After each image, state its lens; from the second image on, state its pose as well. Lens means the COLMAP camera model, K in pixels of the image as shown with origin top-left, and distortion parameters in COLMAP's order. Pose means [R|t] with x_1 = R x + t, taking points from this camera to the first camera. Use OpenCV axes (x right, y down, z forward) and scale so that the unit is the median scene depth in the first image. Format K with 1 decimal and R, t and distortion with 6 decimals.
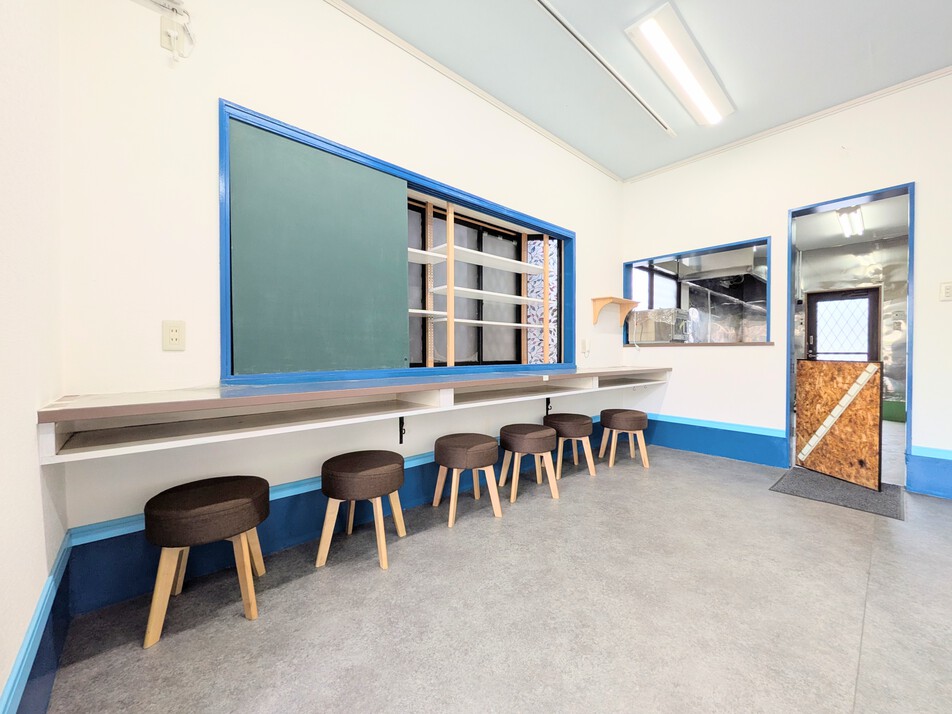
lens RADIAL K [[376.2, 0, 480.7], [0, 376.2, 356.8], [0, 0, 1]] dist [-0.001122, -0.000343]
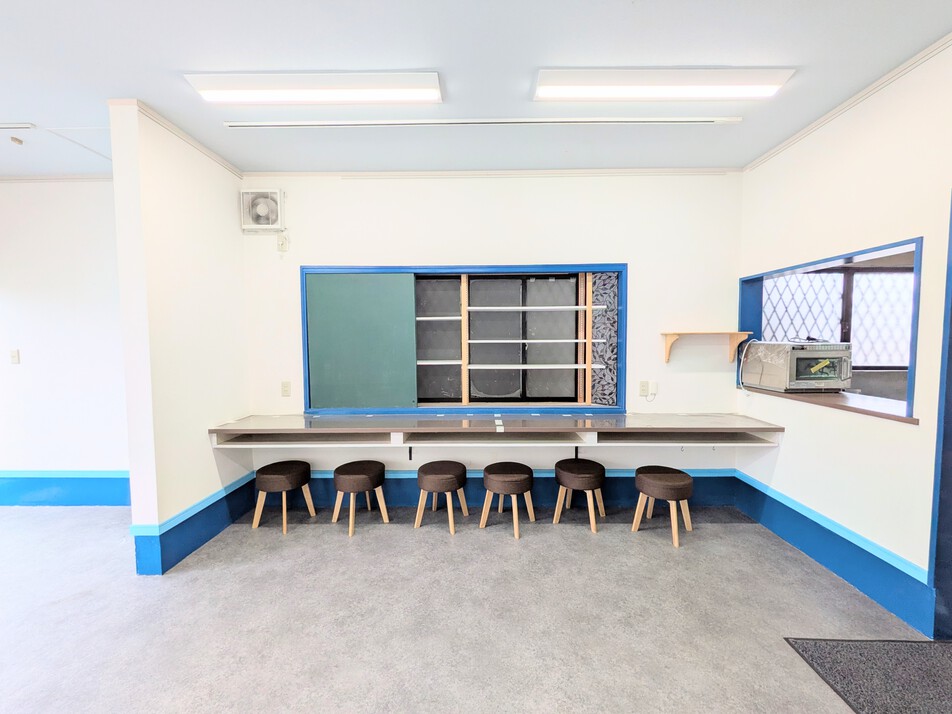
lens RADIAL K [[376.2, 0, 480.7], [0, 376.2, 356.8], [0, 0, 1]] dist [-0.001122, -0.000343]
pose [[0.731262, 0.030846, -0.681399, 0.700229], [-0.001795, 0.999060, 0.043300, -0.165344], [0.682095, -0.030441, 0.730630, 0.112180]]
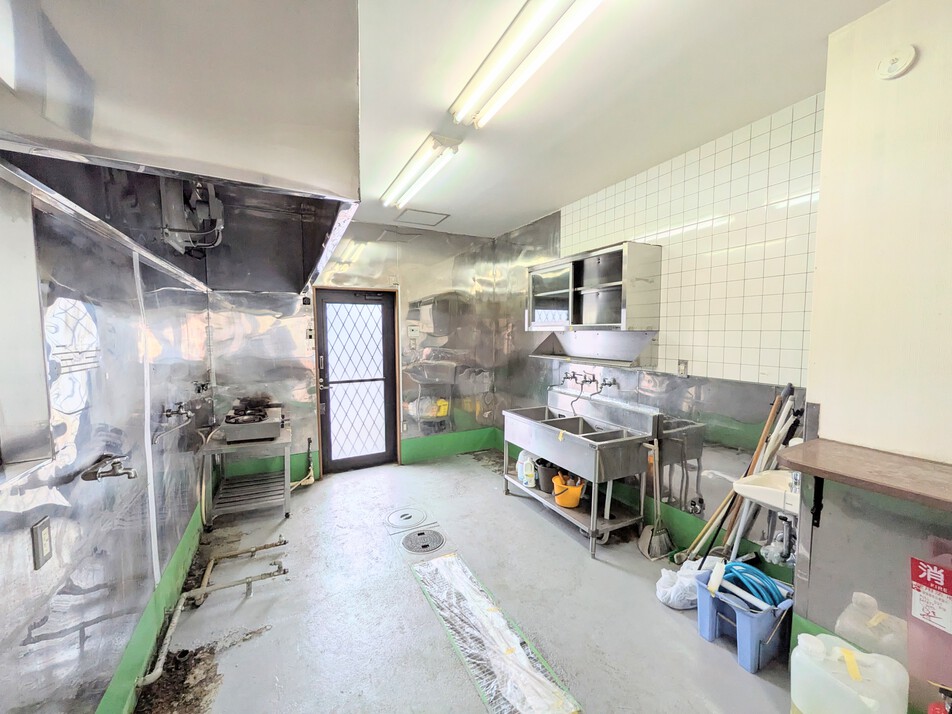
lens RADIAL K [[376.2, 0, 480.7], [0, 376.2, 356.8], [0, 0, 1]] dist [-0.001122, -0.000343]
pose [[0.256442, -0.065525, 0.964336, 0.741314], [0.013937, 0.997846, 0.064095, -0.201769], [-0.966459, -0.002996, 0.256803, 1.271609]]
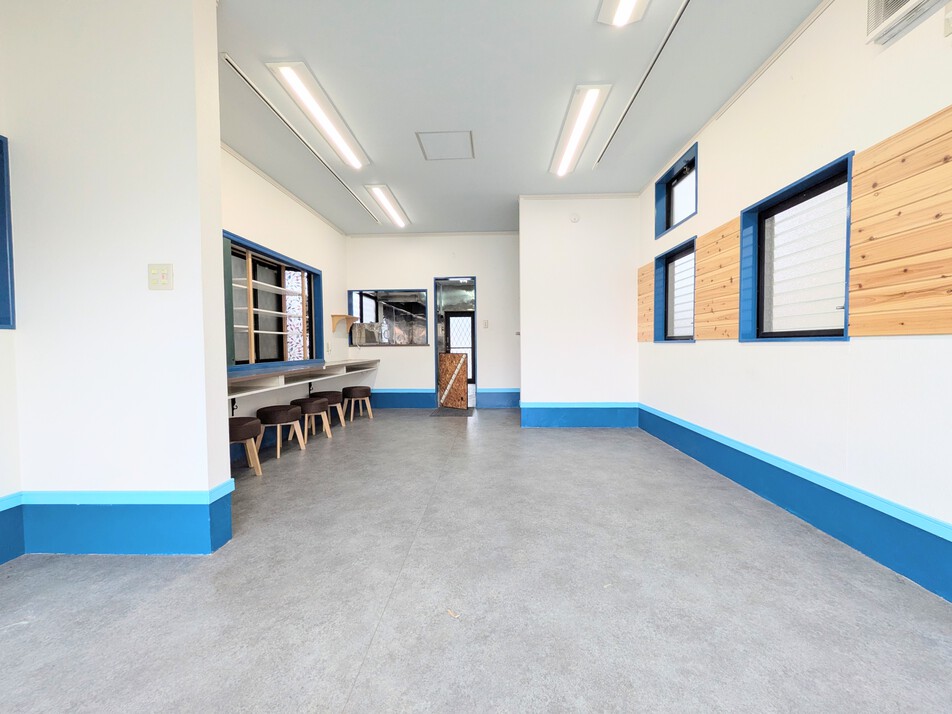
lens RADIAL K [[376.2, 0, 480.7], [0, 376.2, 356.8], [0, 0, 1]] dist [-0.001122, -0.000343]
pose [[0.698601, -0.030521, 0.714860, -0.436205], [0.019349, 0.999530, 0.023766, -0.015777], [-0.715250, -0.002771, 0.698863, -0.561359]]
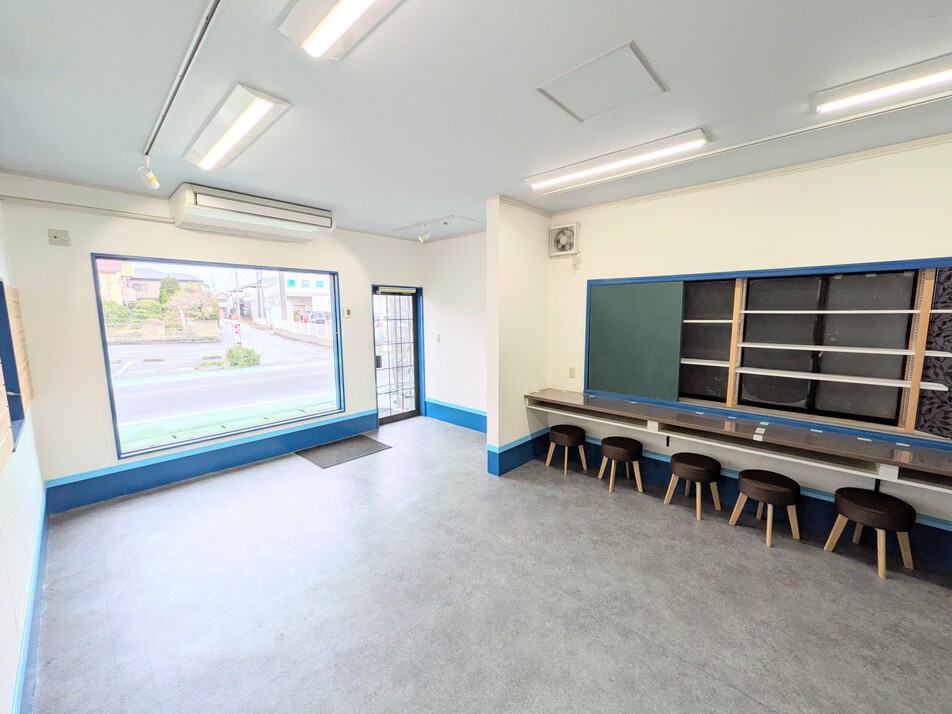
lens RADIAL K [[376.2, 0, 480.7], [0, 376.2, 356.8], [0, 0, 1]] dist [-0.001122, -0.000343]
pose [[0.087522, 0.118995, -0.989030, 0.951264], [-0.007600, 0.992891, 0.118787, -0.253287], [0.996134, -0.002880, 0.087804, 0.038930]]
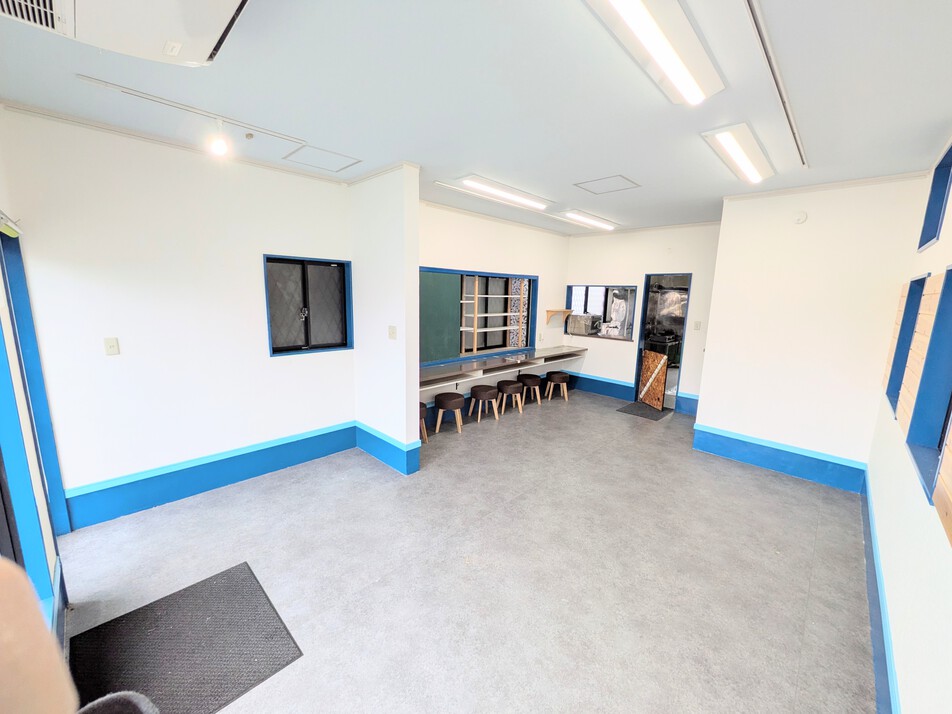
lens RADIAL K [[376.2, 0, 480.7], [0, 376.2, 356.8], [0, 0, 1]] dist [-0.001122, -0.000343]
pose [[0.997443, 0.014416, 0.069990, -0.169609], [-0.025398, 0.987008, 0.158652, -0.256107], [-0.066794, -0.160024, 0.984851, -0.951224]]
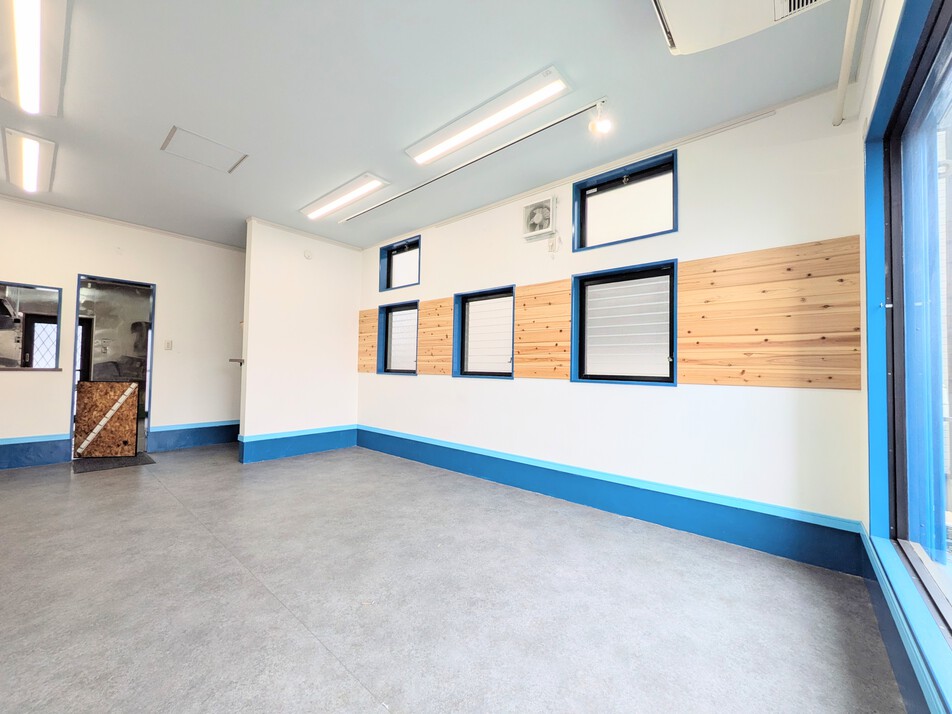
lens RADIAL K [[376.2, 0, 480.7], [0, 376.2, 356.8], [0, 0, 1]] dist [-0.001122, -0.000343]
pose [[-0.128559, 0.027760, 0.991313, -0.749768], [-0.006097, 0.999567, -0.028782, -0.053041], [-0.991683, -0.009744, -0.128335, -0.304545]]
